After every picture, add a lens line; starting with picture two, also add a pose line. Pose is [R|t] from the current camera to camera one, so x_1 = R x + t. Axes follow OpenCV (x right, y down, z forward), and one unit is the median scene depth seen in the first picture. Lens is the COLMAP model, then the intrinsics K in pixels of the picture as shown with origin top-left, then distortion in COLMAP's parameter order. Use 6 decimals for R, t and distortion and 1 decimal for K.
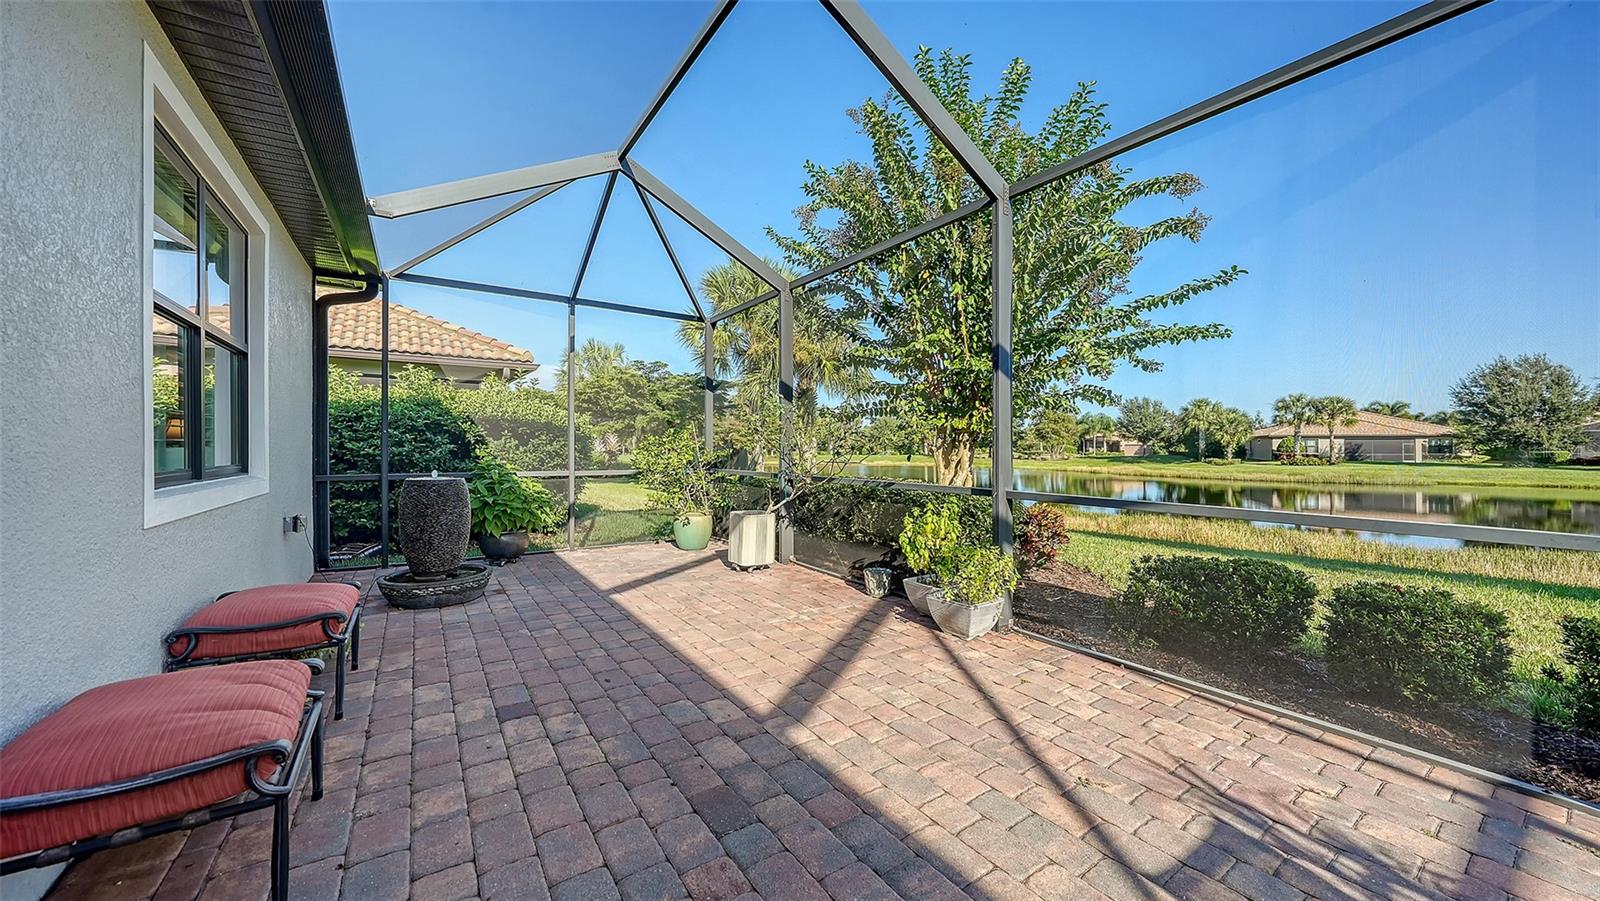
lens RADIAL K [[569.4, 0, 800.0], [0, 569.4, 450.5], [0, 0, 1]] dist [0.000210, -0.000127]
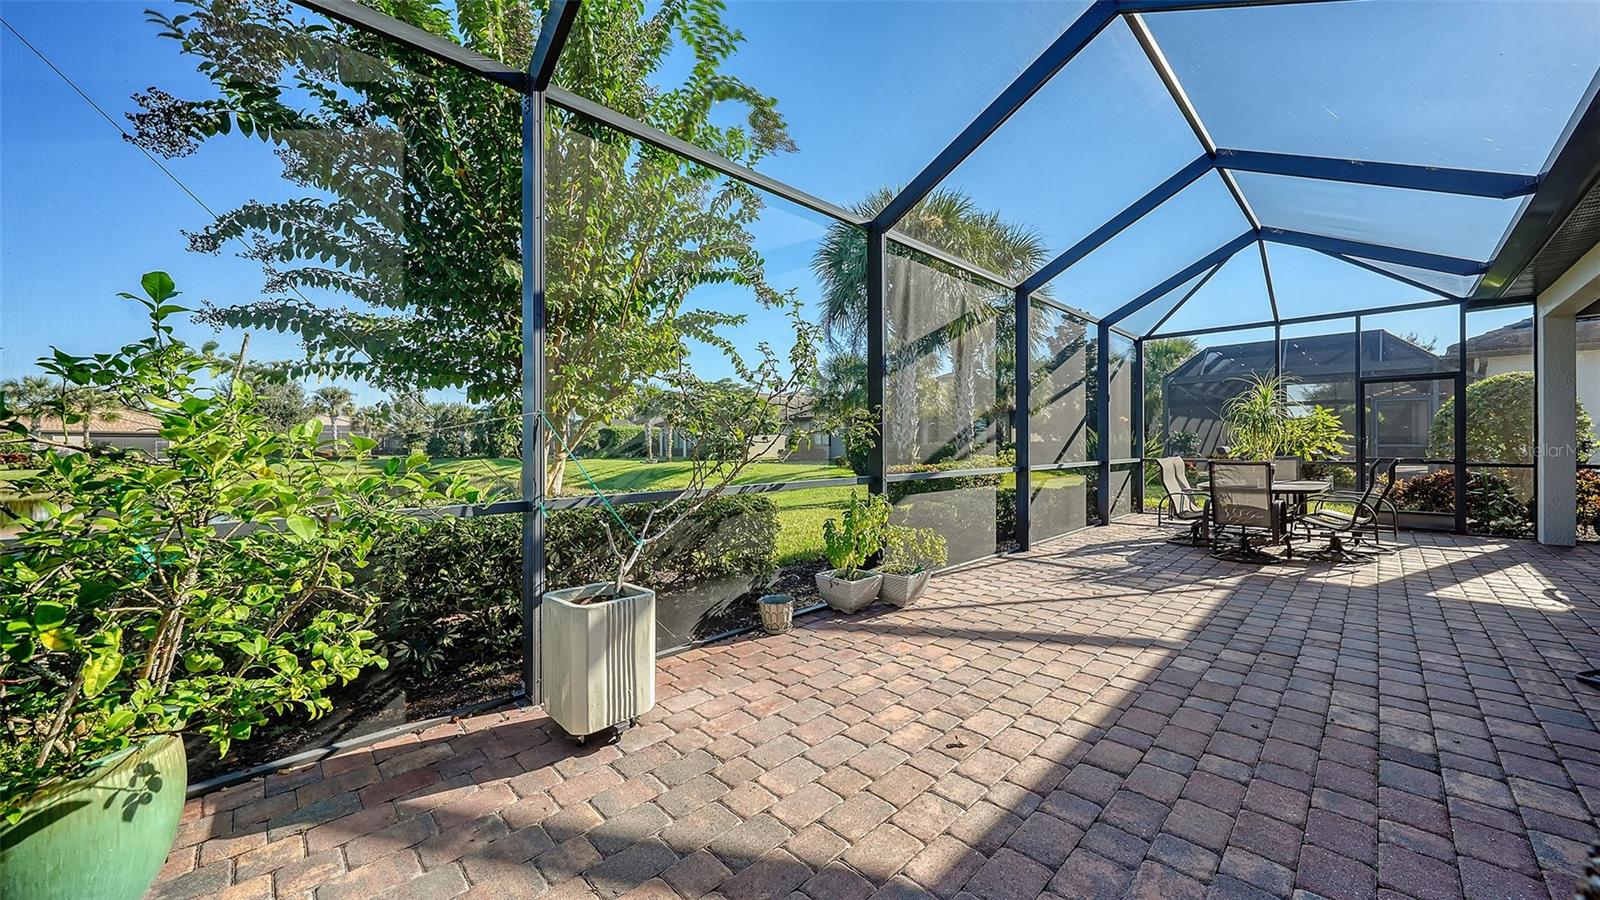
lens RADIAL K [[575.6, 0, 795.8], [0, 575.6, 449.4], [0, 0, 1]] dist [-0.005641, 0.000136]
pose [[-0.179611, -0.011836, 0.983666, -0.073257], [0.011882, 0.999829, 0.014199, -0.000280], [-0.983666, 0.014238, -0.179440, 0.128815]]
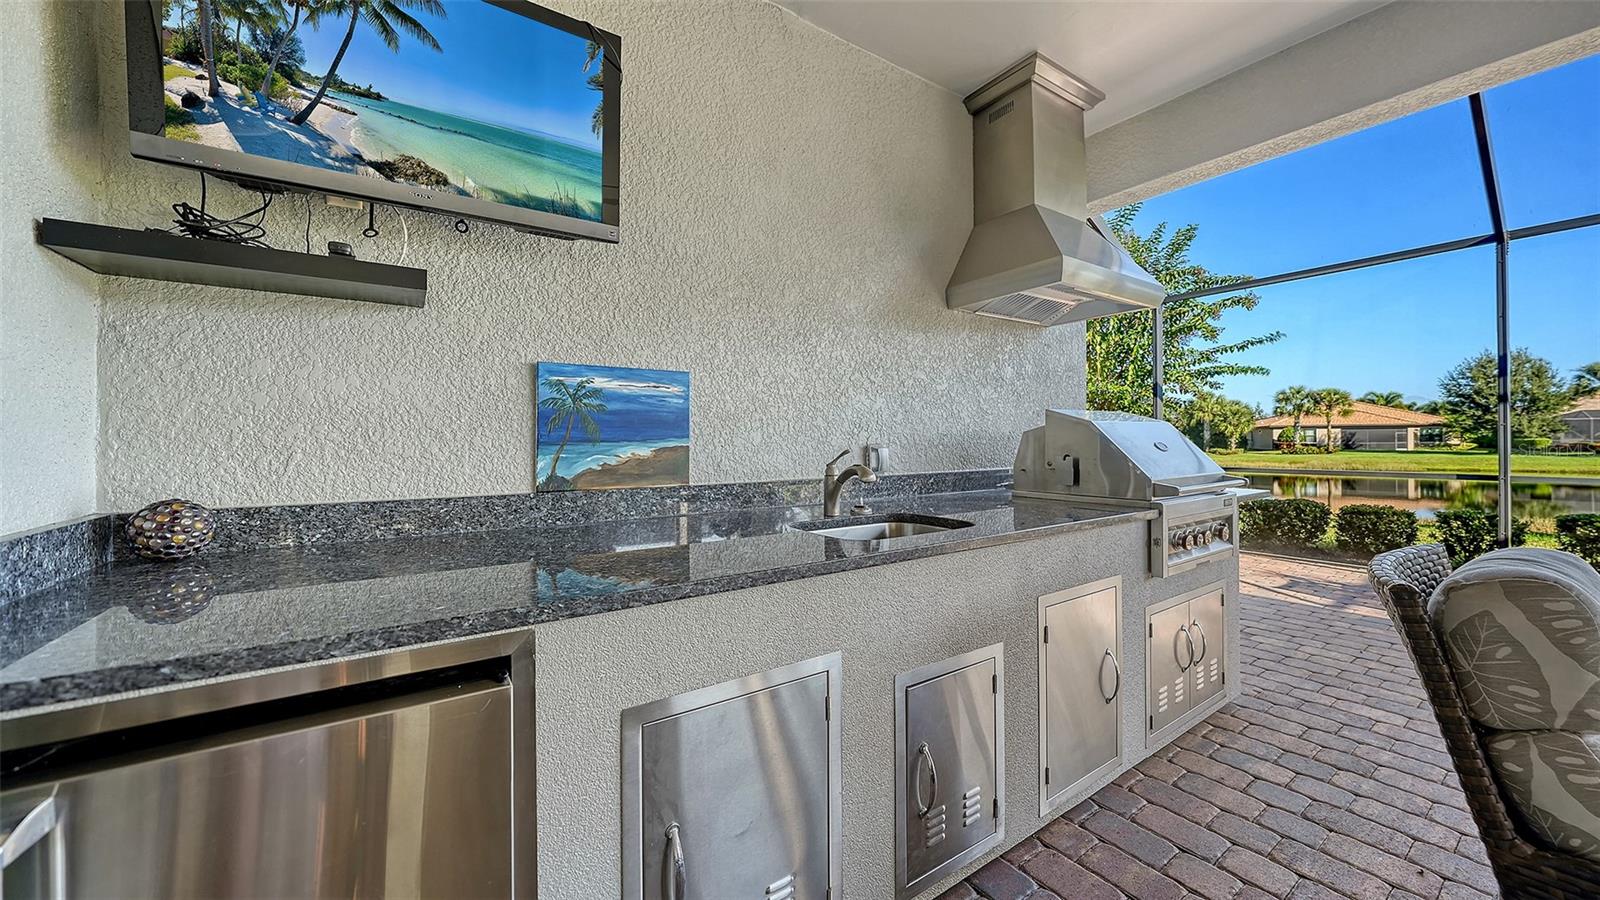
lens RADIAL K [[575.6, 0, 795.8], [0, 575.6, 449.4], [0, 0, 1]] dist [-0.005641, 0.000136]
pose [[0.999953, -0.009456, 0.002253, -0.056453], [0.009437, 0.999921, 0.008260, -0.000429], [-0.002331, -0.008238, 0.999963, -0.058212]]
